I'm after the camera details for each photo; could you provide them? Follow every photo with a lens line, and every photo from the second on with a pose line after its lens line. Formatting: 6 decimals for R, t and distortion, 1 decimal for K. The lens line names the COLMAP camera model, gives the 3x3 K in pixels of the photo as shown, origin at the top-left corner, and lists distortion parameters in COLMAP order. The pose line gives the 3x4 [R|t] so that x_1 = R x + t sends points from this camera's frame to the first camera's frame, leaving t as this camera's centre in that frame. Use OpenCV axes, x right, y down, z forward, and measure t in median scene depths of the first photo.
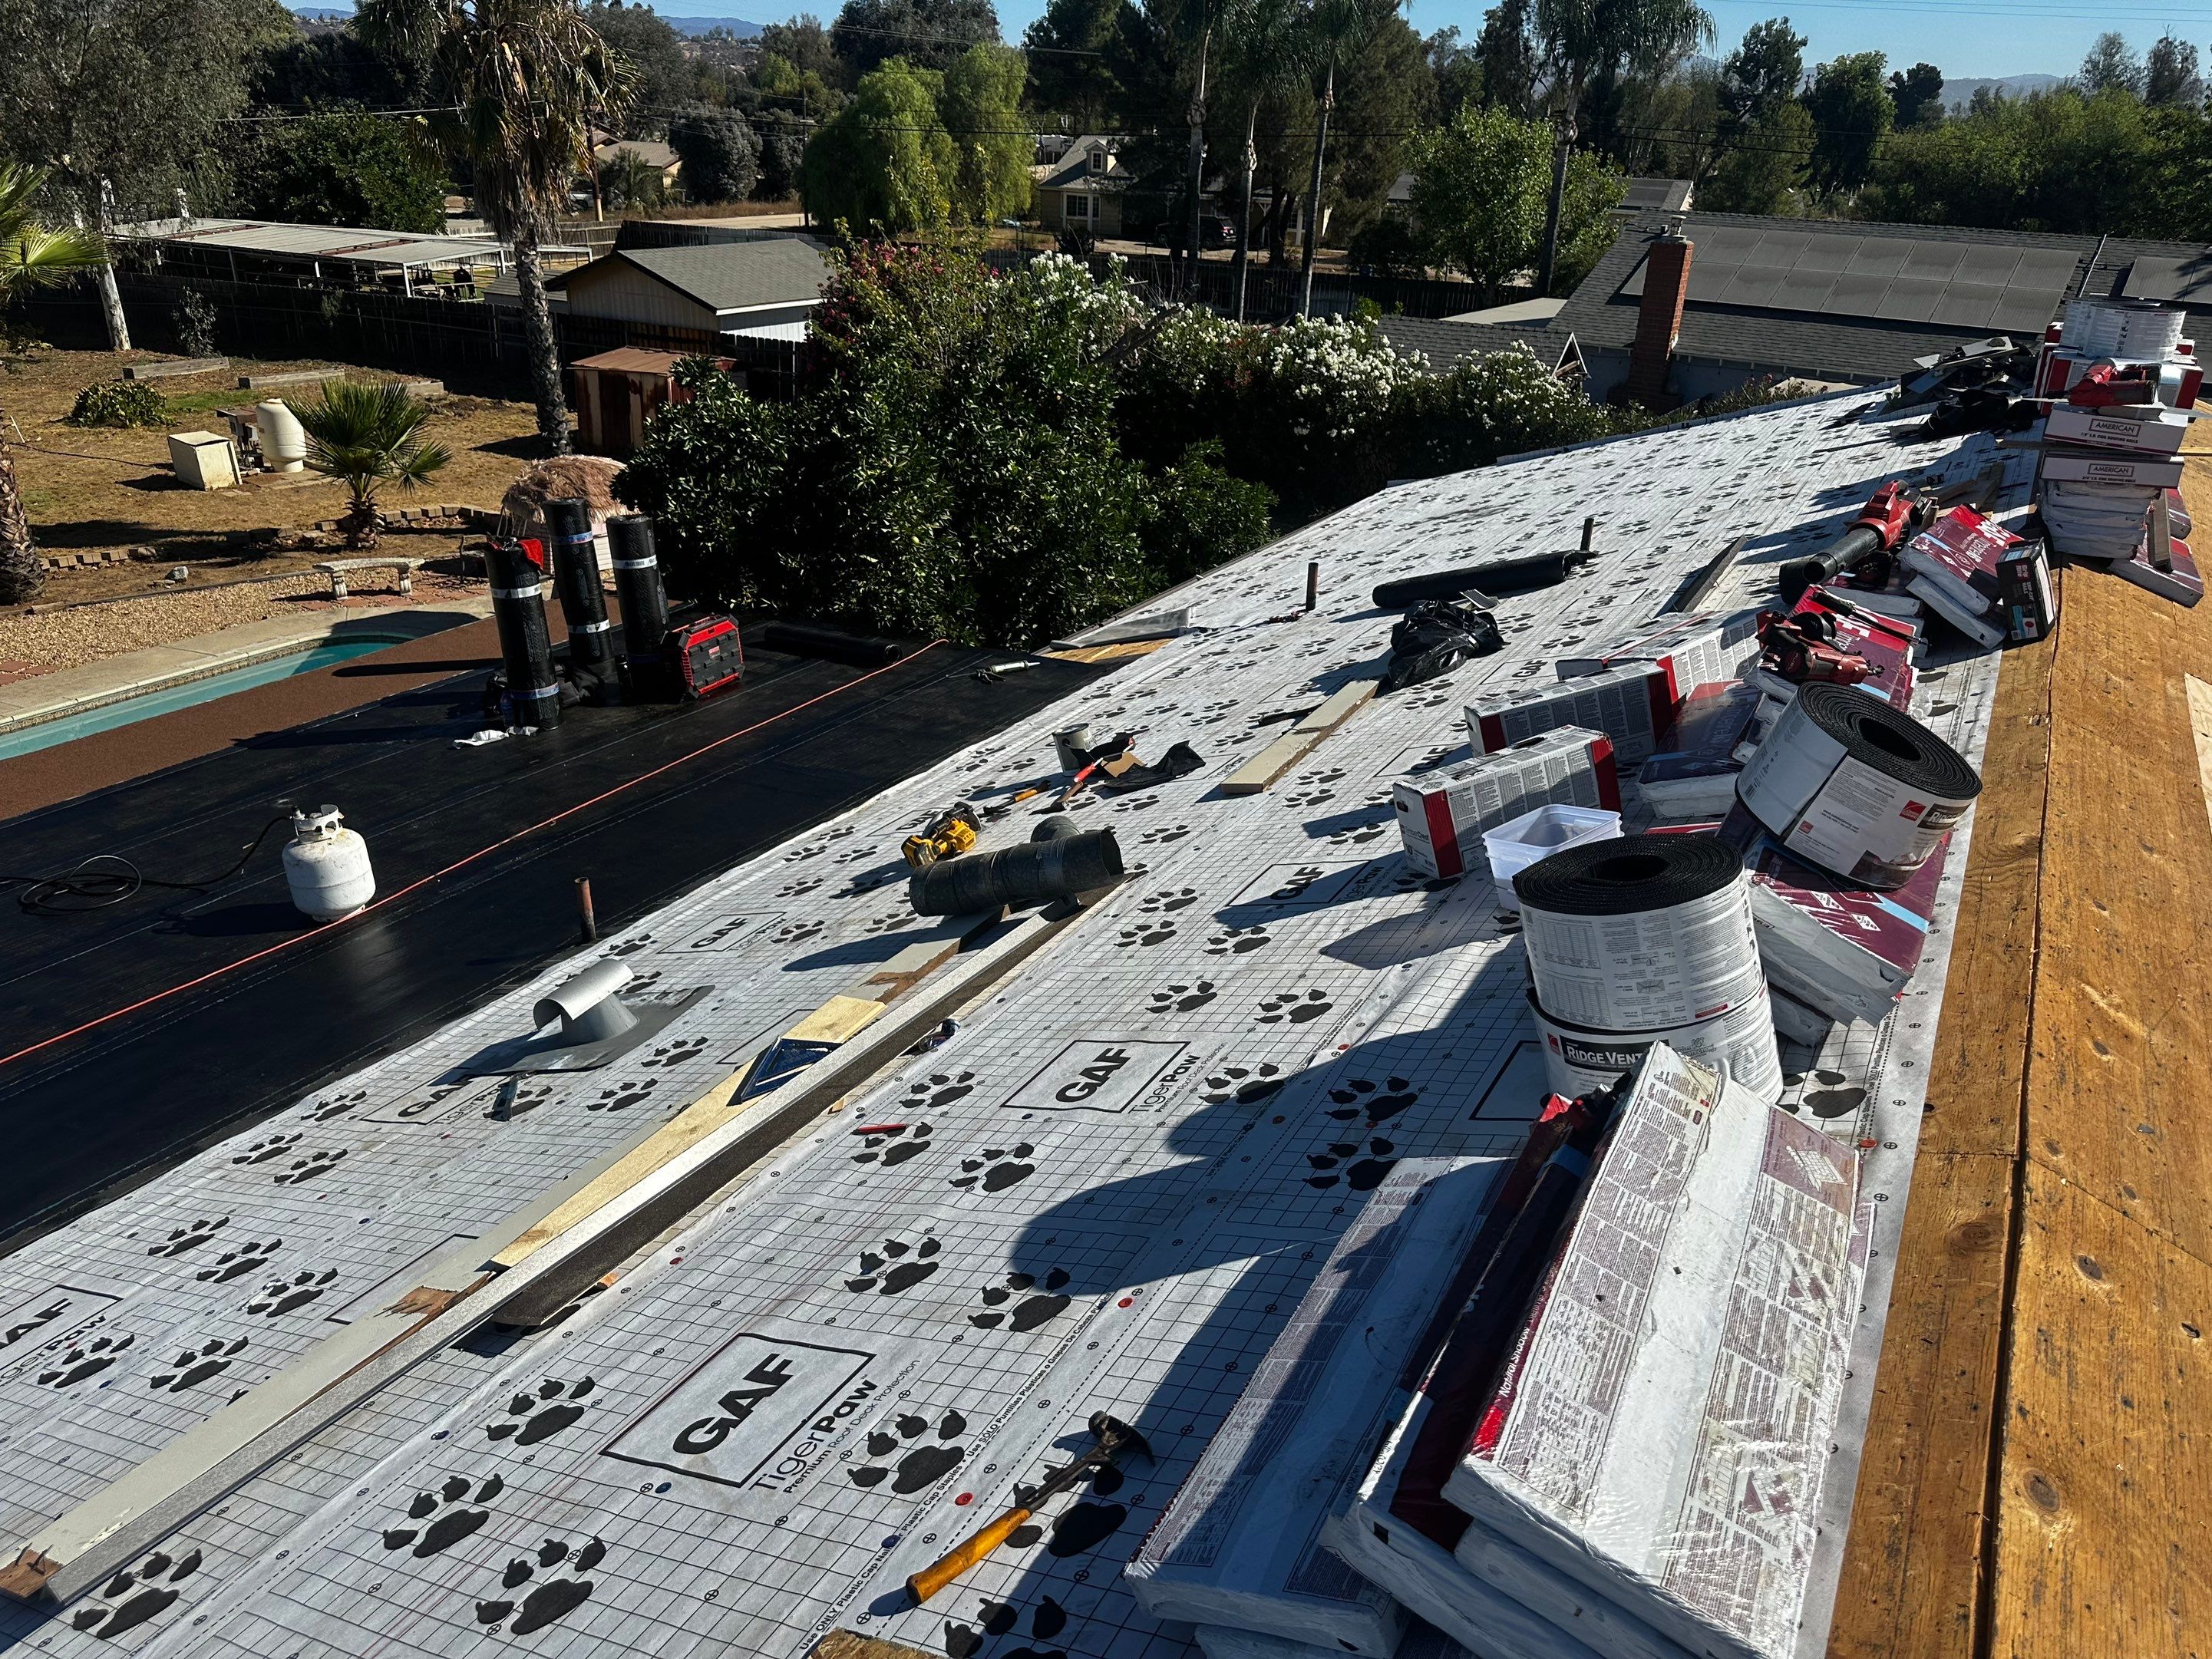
lens RADIAL K [[1507.0, 0, 1106.0], [0, 1507.0, 829.5], [0, 0, 1]] dist [-0.006447, -0.003384]
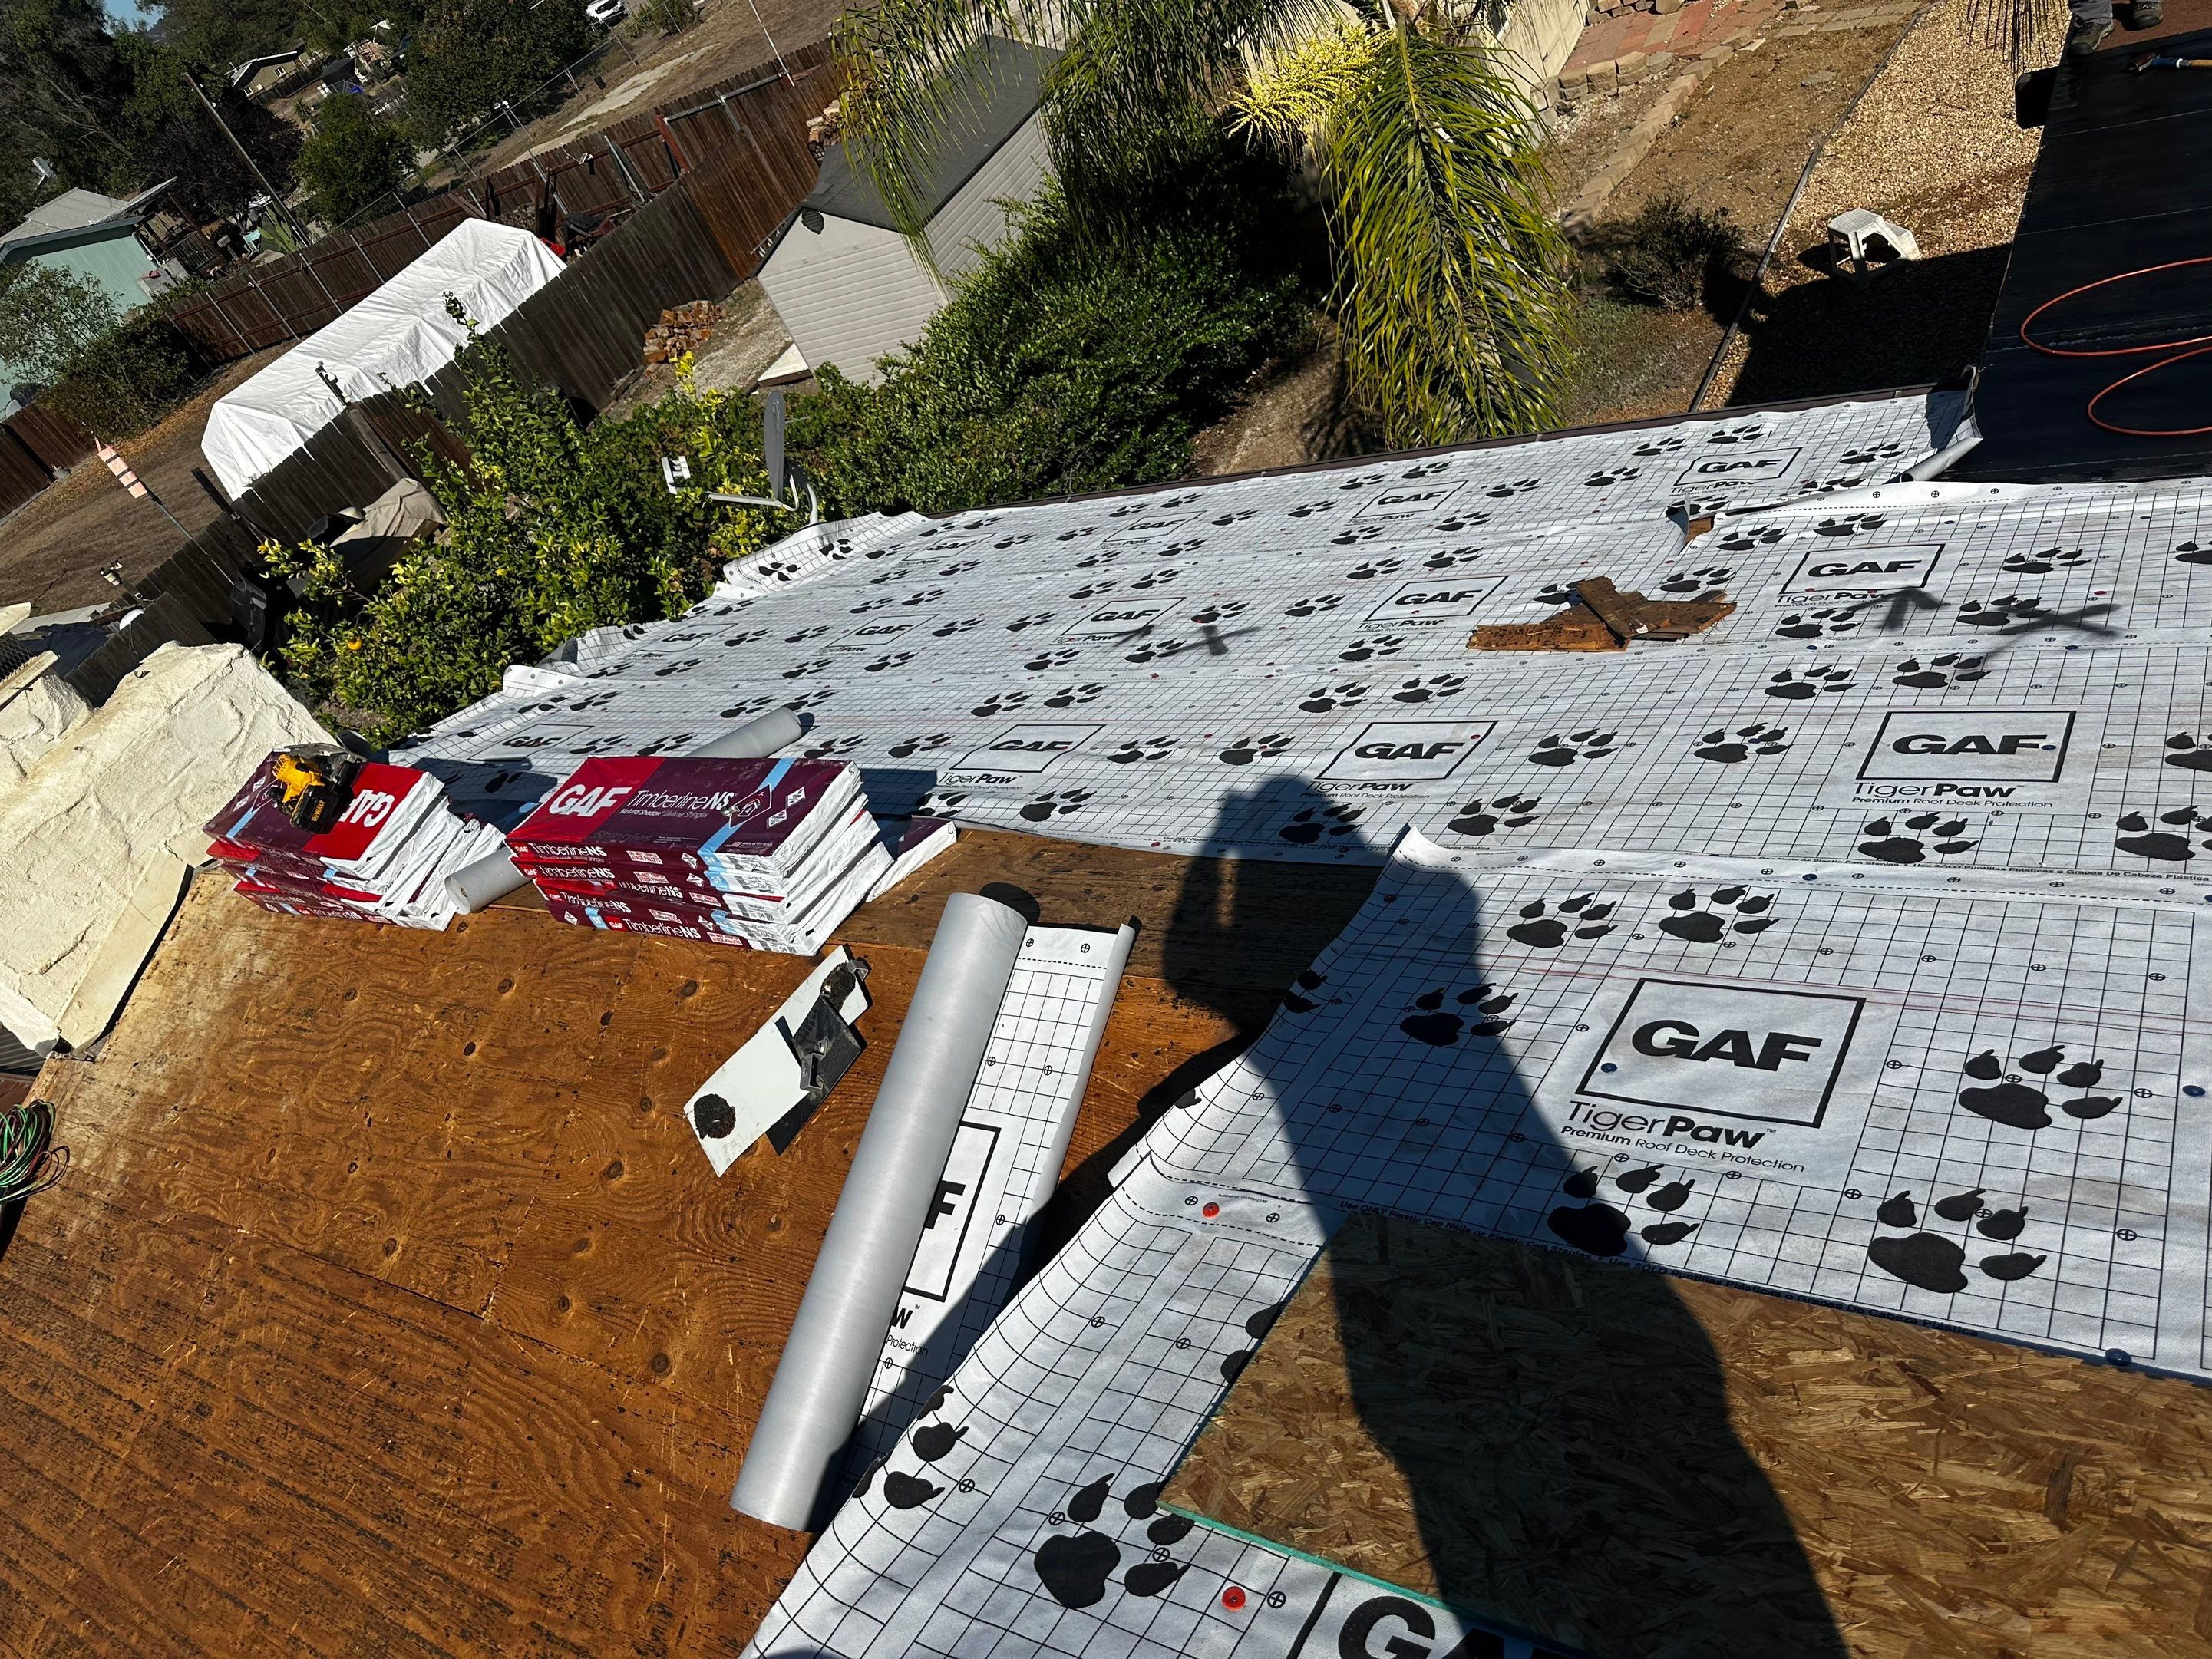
lens RADIAL K [[1507.0, 0, 1106.0], [0, 1507.0, 829.5], [0, 0, 1]] dist [-0.006447, -0.003384]
pose [[-0.014250, 0.603567, -0.797185, 0.486783], [0.014384, 0.797307, 0.603403, -0.326735], [0.999795, -0.002868, -0.020044, 0.791692]]
